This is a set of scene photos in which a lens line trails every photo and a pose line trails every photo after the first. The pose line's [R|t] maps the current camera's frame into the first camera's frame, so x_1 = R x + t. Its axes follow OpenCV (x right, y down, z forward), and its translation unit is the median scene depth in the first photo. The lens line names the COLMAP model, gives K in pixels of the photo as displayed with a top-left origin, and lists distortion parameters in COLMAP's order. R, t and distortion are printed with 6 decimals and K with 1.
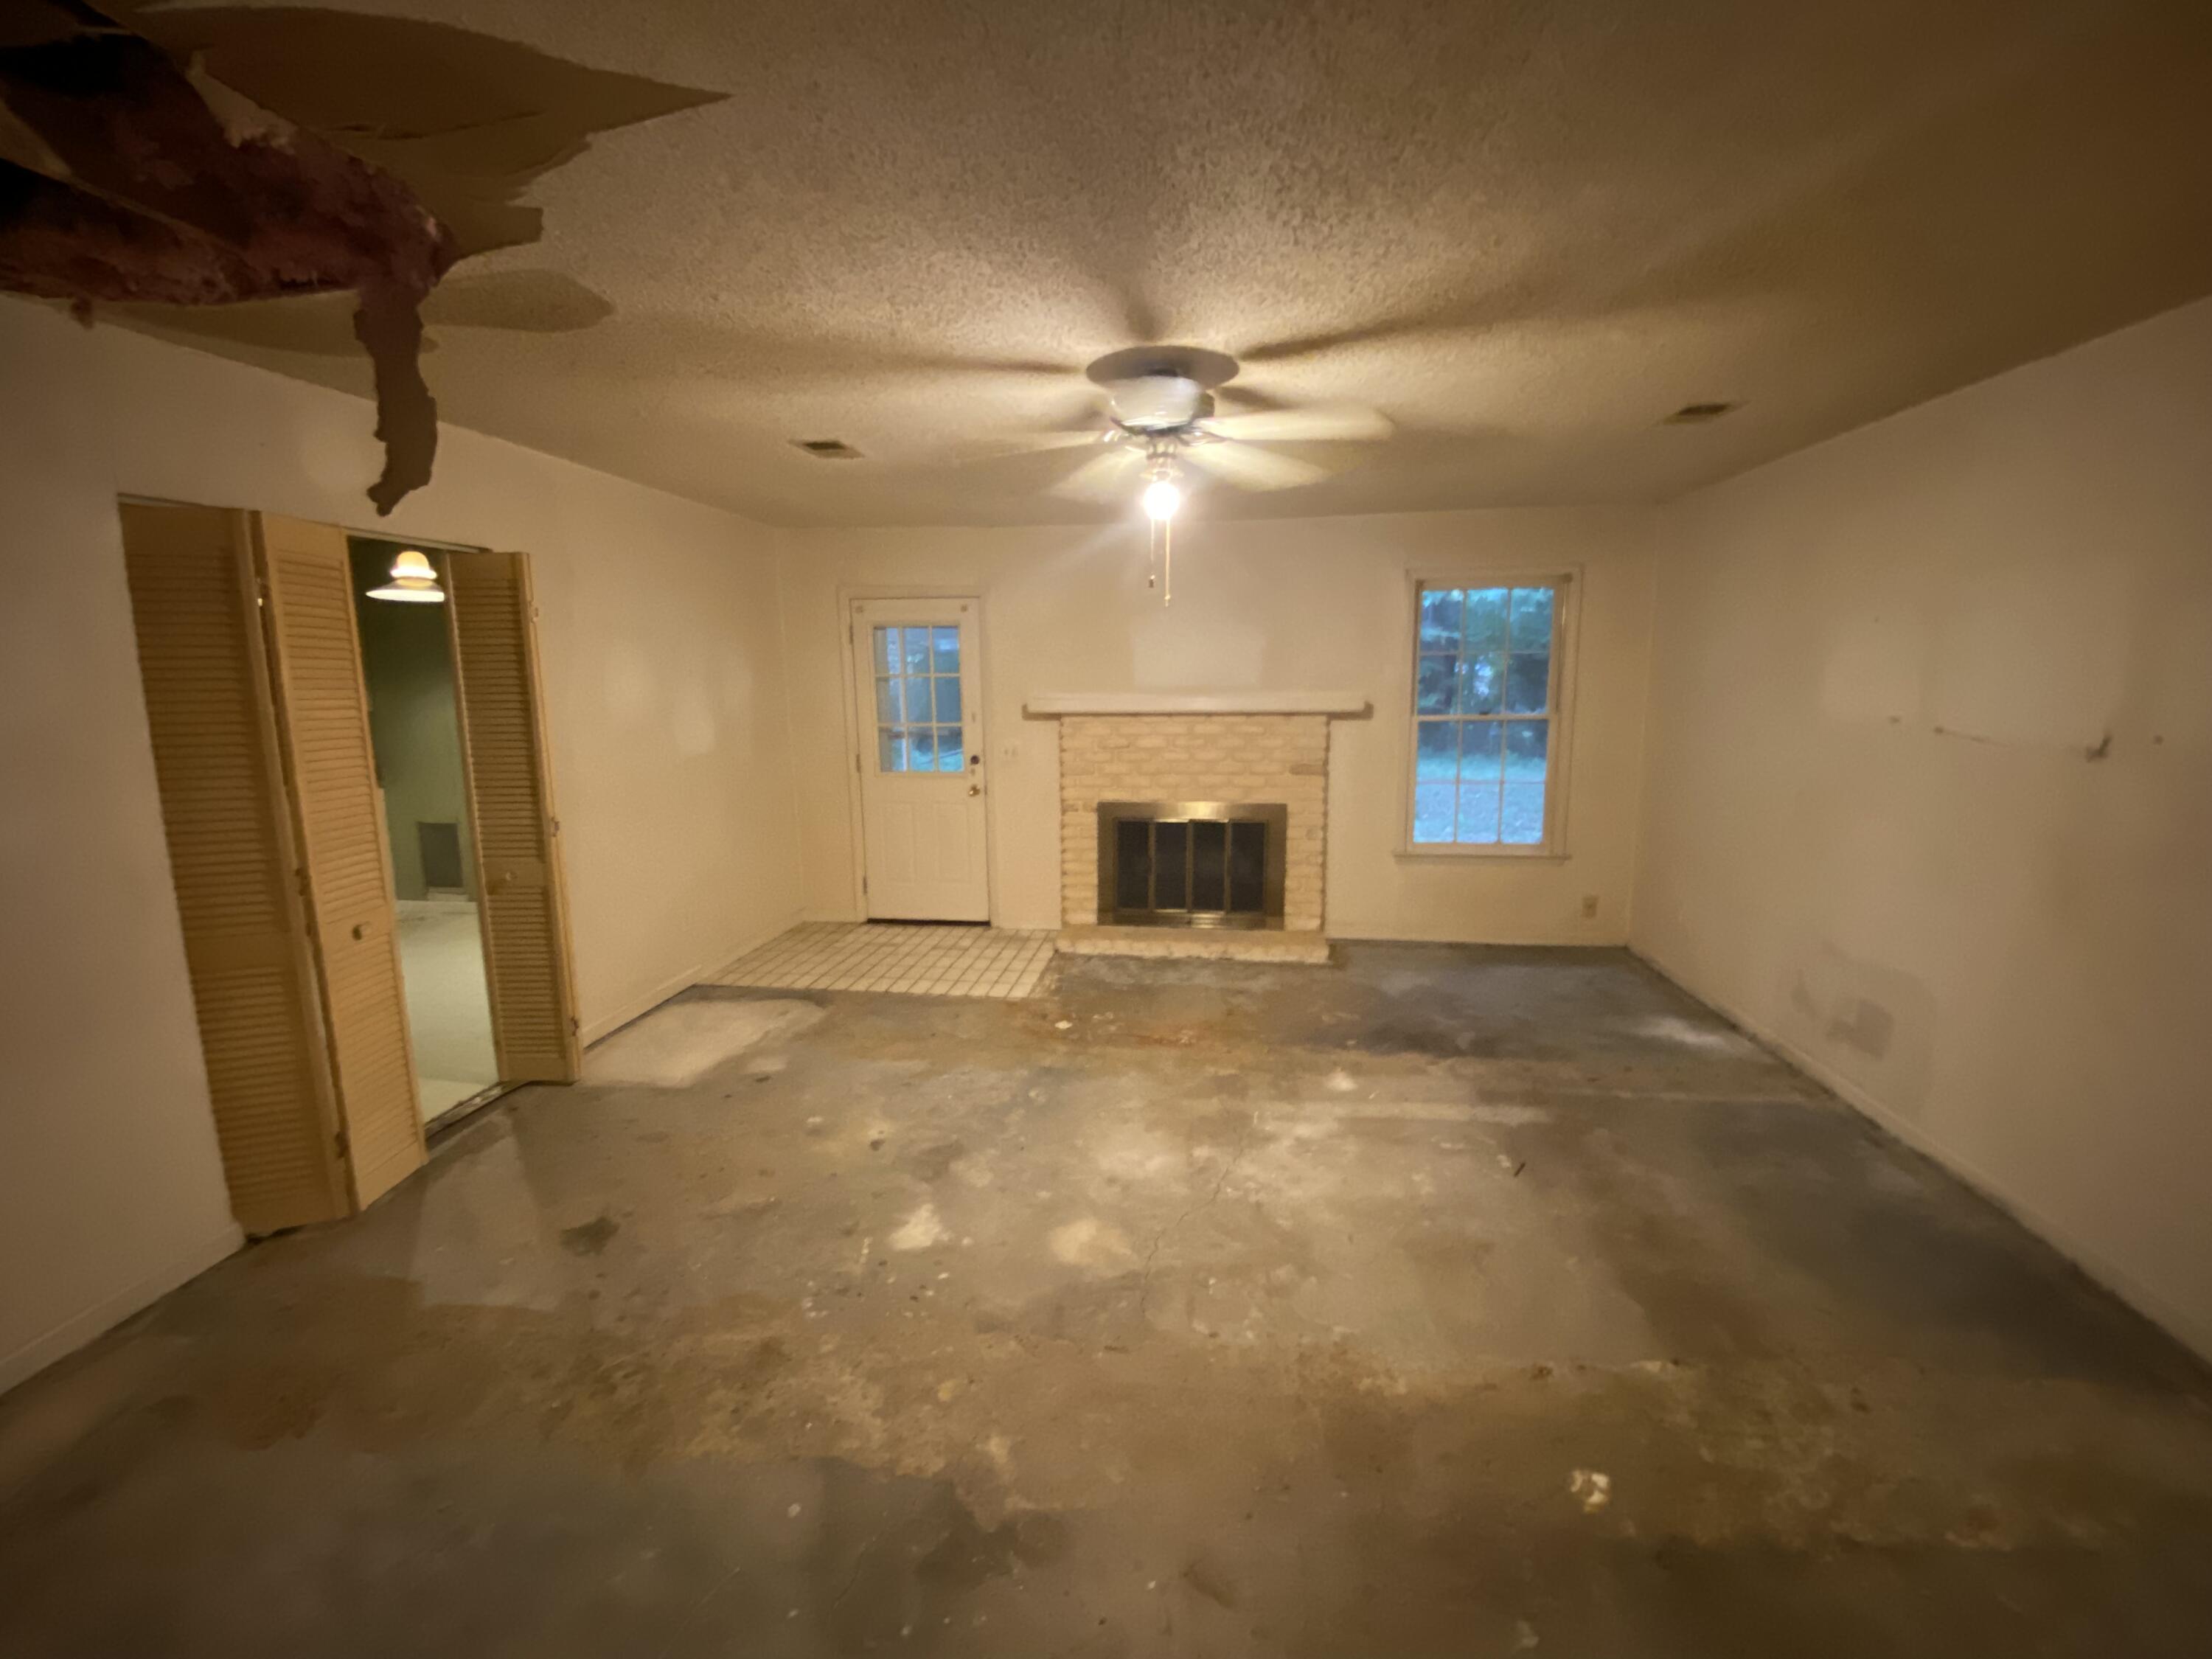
lens RADIAL K [[885.7, 0, 1076.1], [0, 885.7, 834.3], [0, 0, 1]] dist [0.000151, -0.000090]
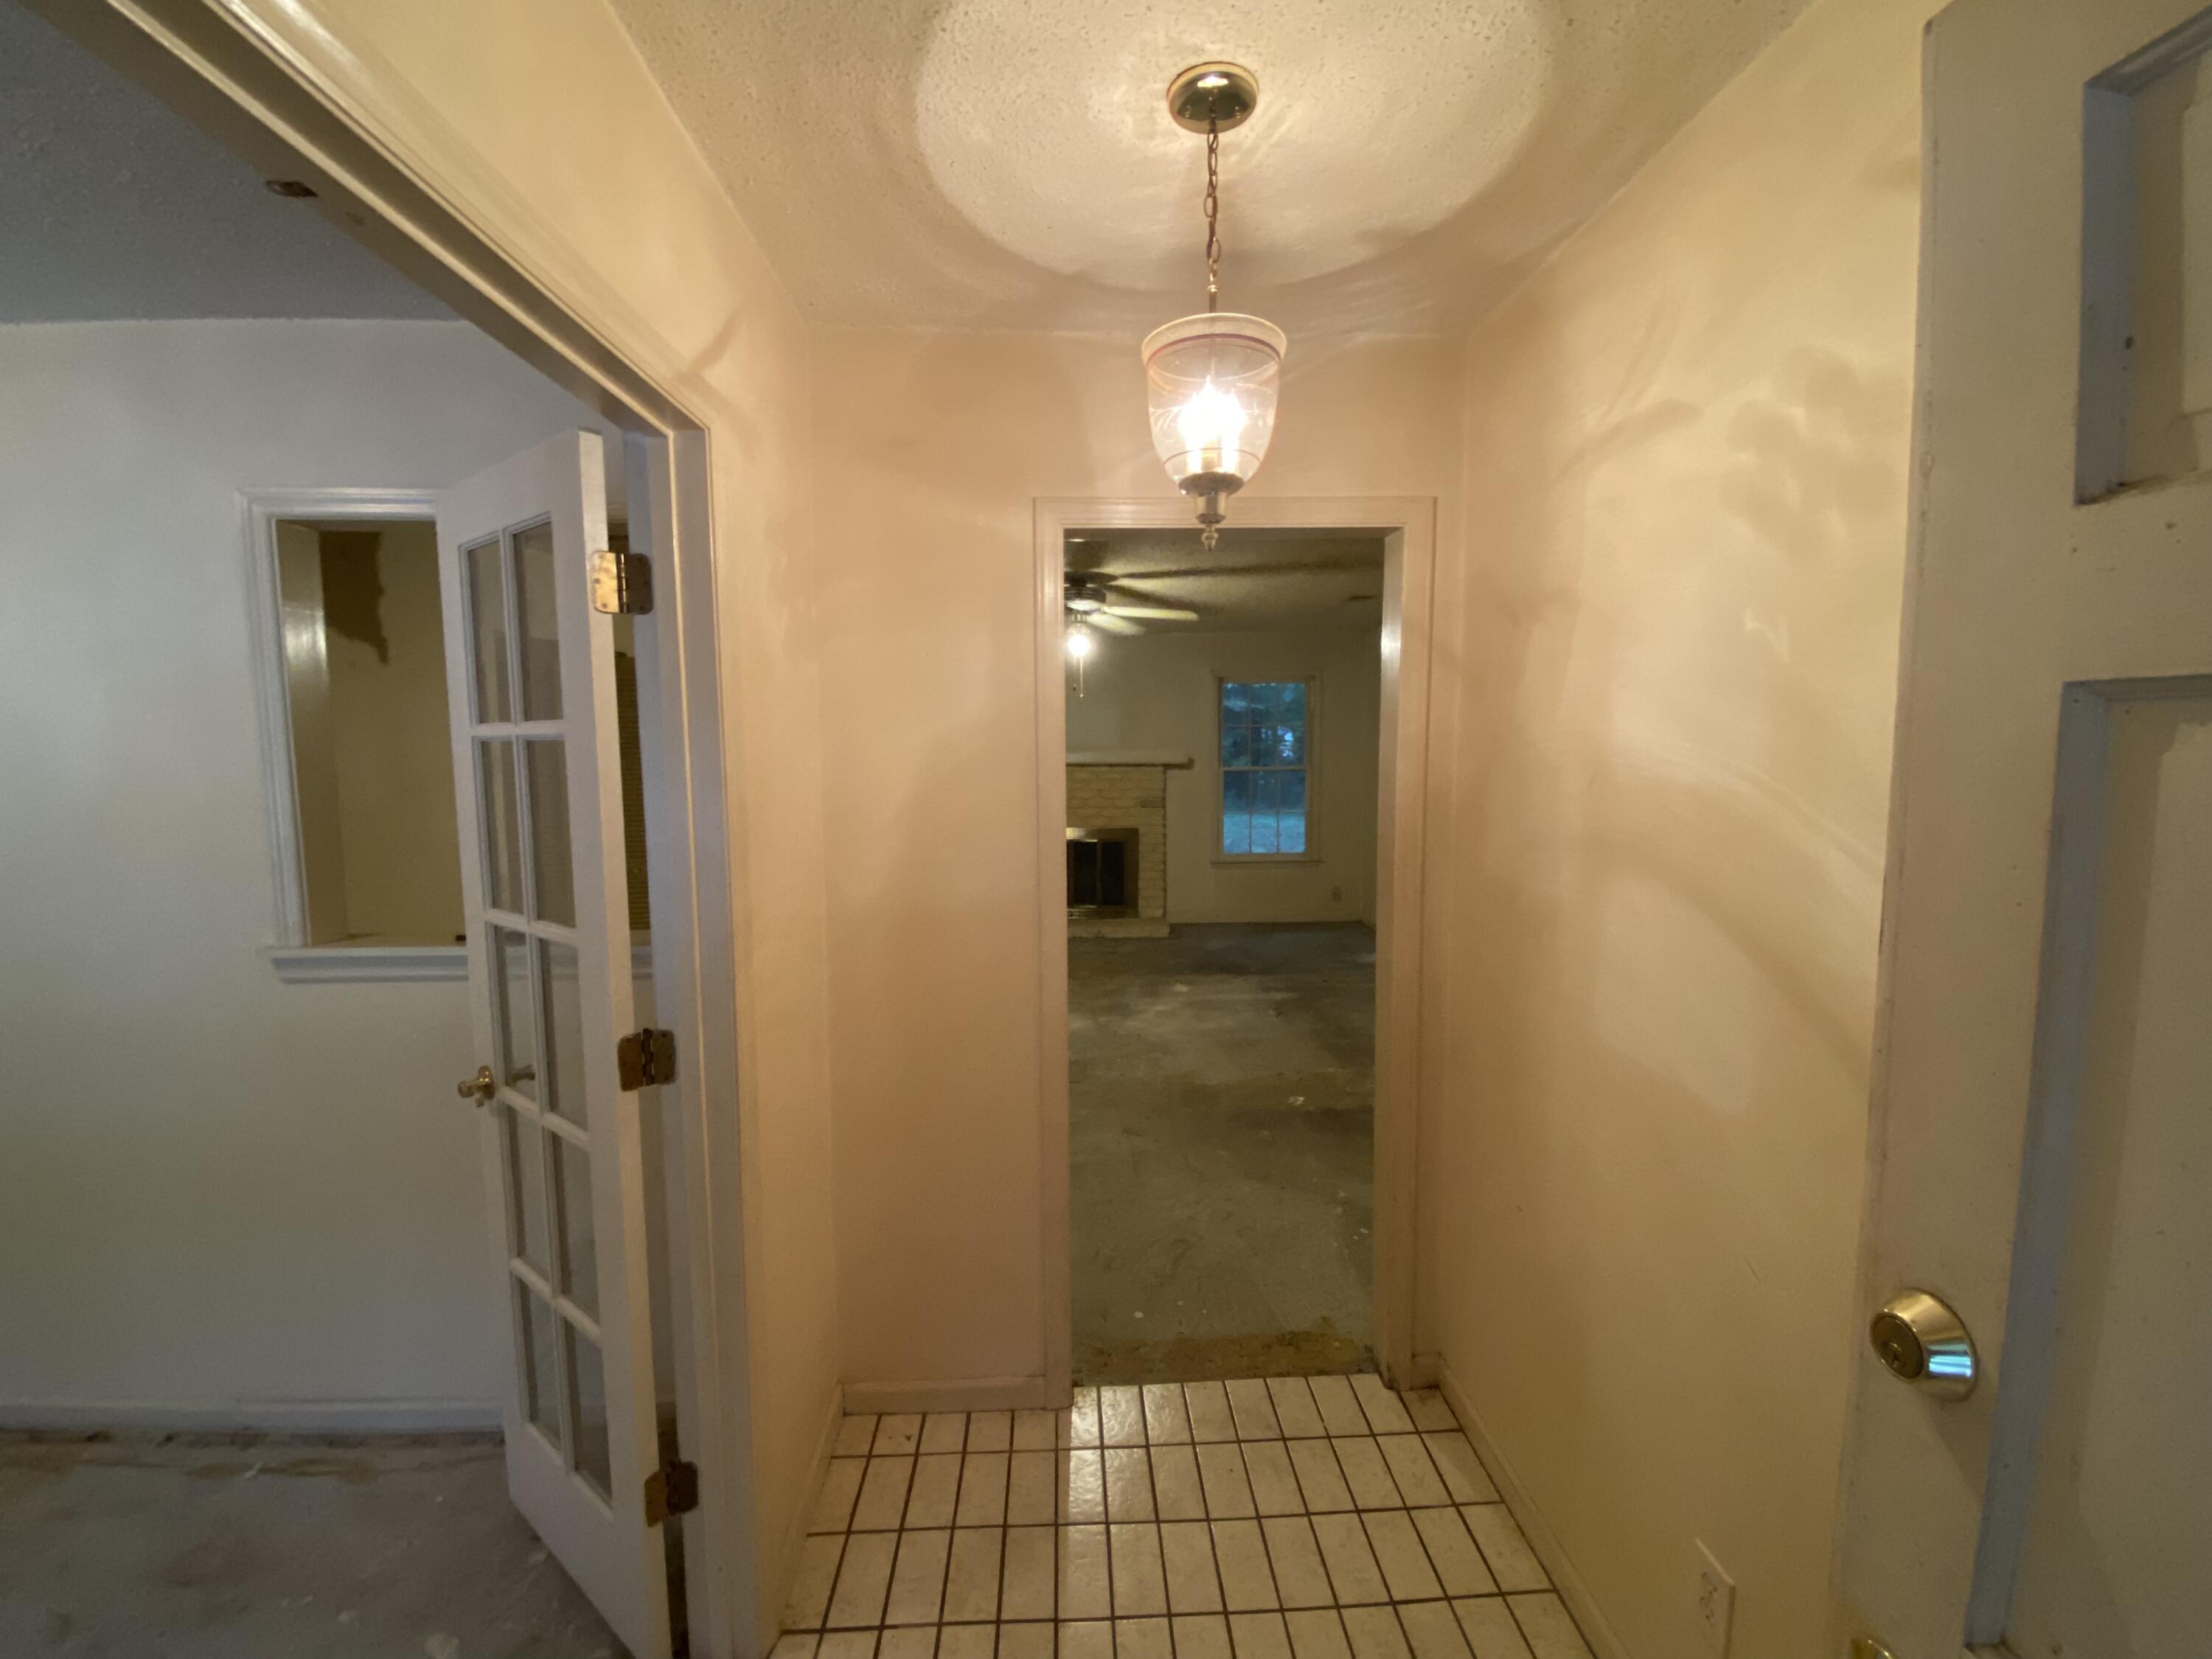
lens RADIAL K [[885.7, 0, 1076.1], [0, 885.7, 834.3], [0, 0, 1]] dist [0.000151, -0.000090]
pose [[0.983018, -0.009322, 0.183275, -0.139579], [0.022896, 0.997135, -0.072090, 0.085877], [-0.182078, 0.075062, 0.980415, -0.436404]]
